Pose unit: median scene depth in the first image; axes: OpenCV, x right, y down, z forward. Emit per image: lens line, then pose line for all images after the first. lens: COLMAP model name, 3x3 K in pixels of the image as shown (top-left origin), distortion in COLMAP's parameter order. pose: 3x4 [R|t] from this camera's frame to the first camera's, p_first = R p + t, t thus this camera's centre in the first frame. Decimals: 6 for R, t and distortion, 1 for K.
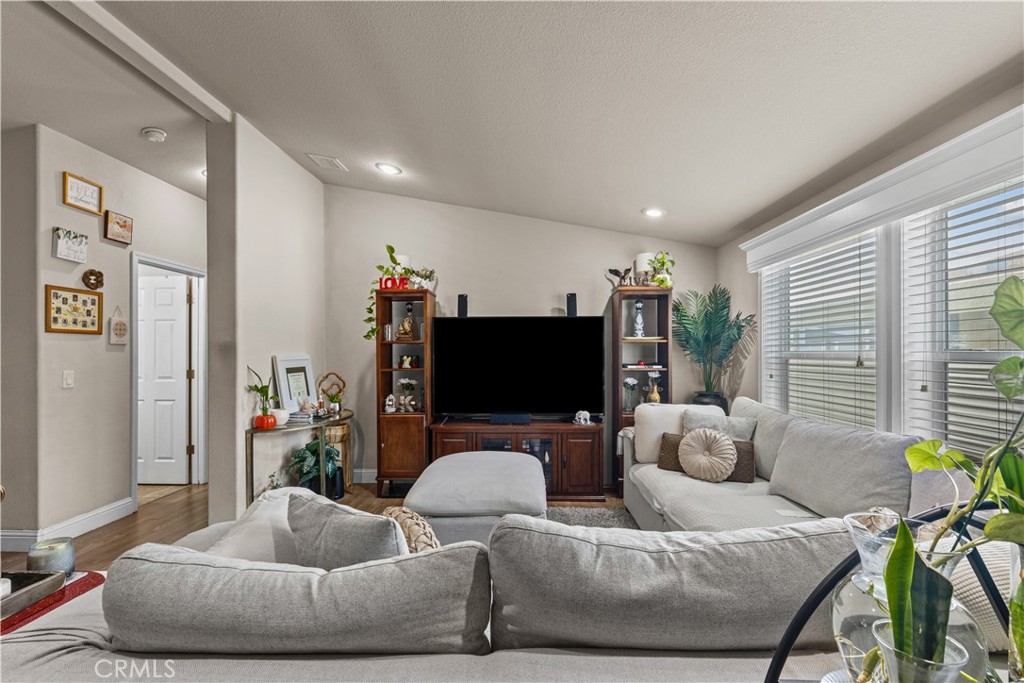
lens RADIAL K [[461.9, 0, 511.4], [0, 461.9, 344.9], [0, 0, 1]] dist [0.001382, -0.000304]
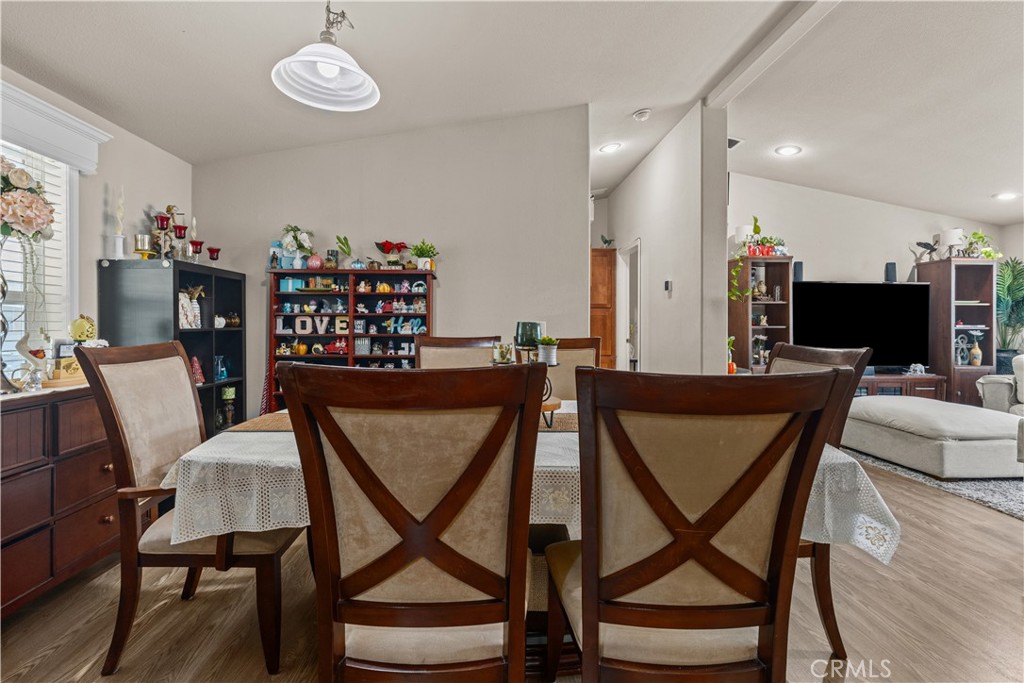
lens RADIAL K [[461.9, 0, 509.3], [0, 461.9, 324.9], [0, 0, 1]] dist [0.001382, -0.000304]
pose [[0.996987, 0.010758, 0.076818, -0.966128], [-0.011873, 0.999831, 0.014071, 0.041078], [-0.076654, -0.014941, 0.996946, -0.084497]]
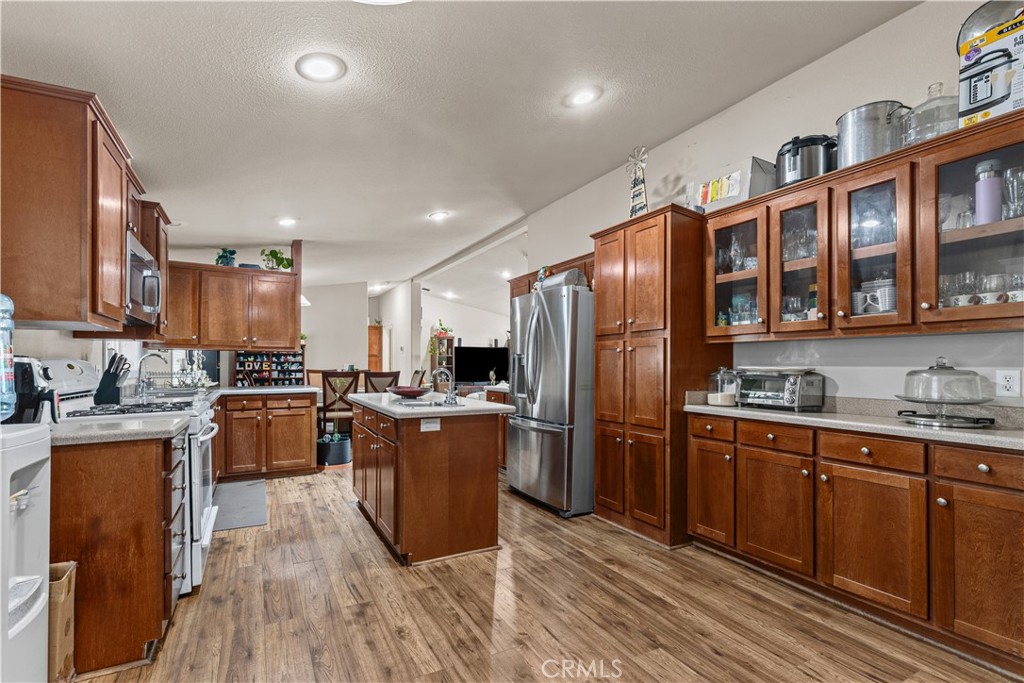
lens RADIAL K [[461.9, 0, 492.5], [0, 461.9, 363.6], [0, 0, 1]] dist [0.001382, -0.000304]
pose [[0.874550, 0.010474, 0.484822, -1.308249], [-0.015074, 0.999871, 0.005589, 0.020657], [-0.484701, -0.012196, 0.874595, -1.498117]]
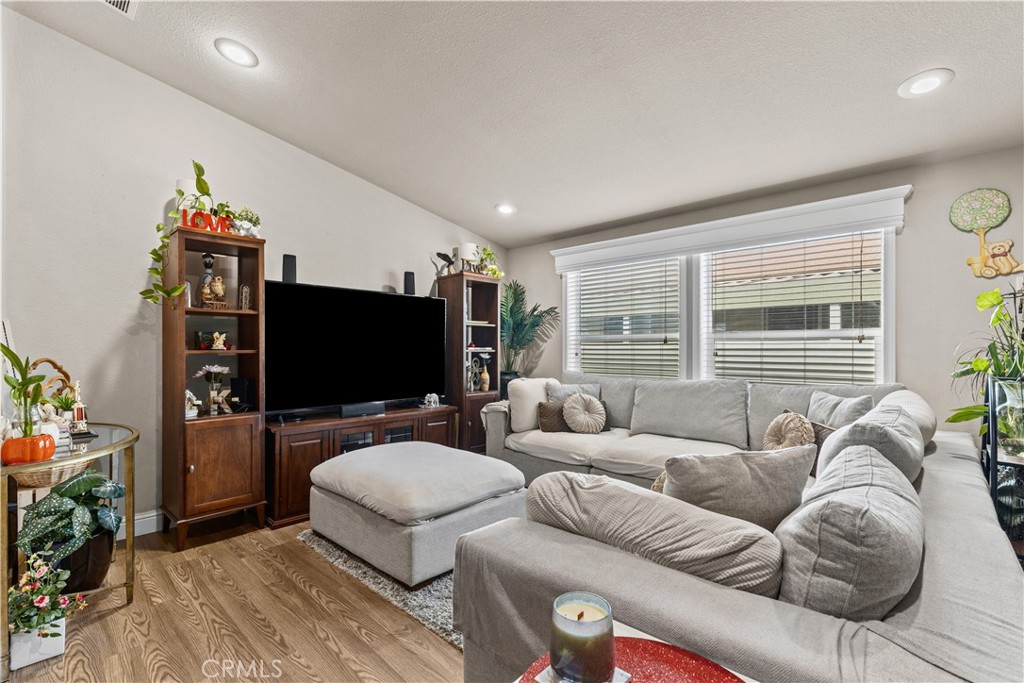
lens RADIAL K [[461.9, 0, 513.3], [0, 461.9, 344.8], [0, 0, 1]] dist [0.001382, -0.000304]
pose [[0.655542, 0.010682, 0.755083, -0.472783], [-0.016162, 0.999869, -0.000114, 0.037377], [-0.754986, -0.012129, 0.655629, 0.230939]]
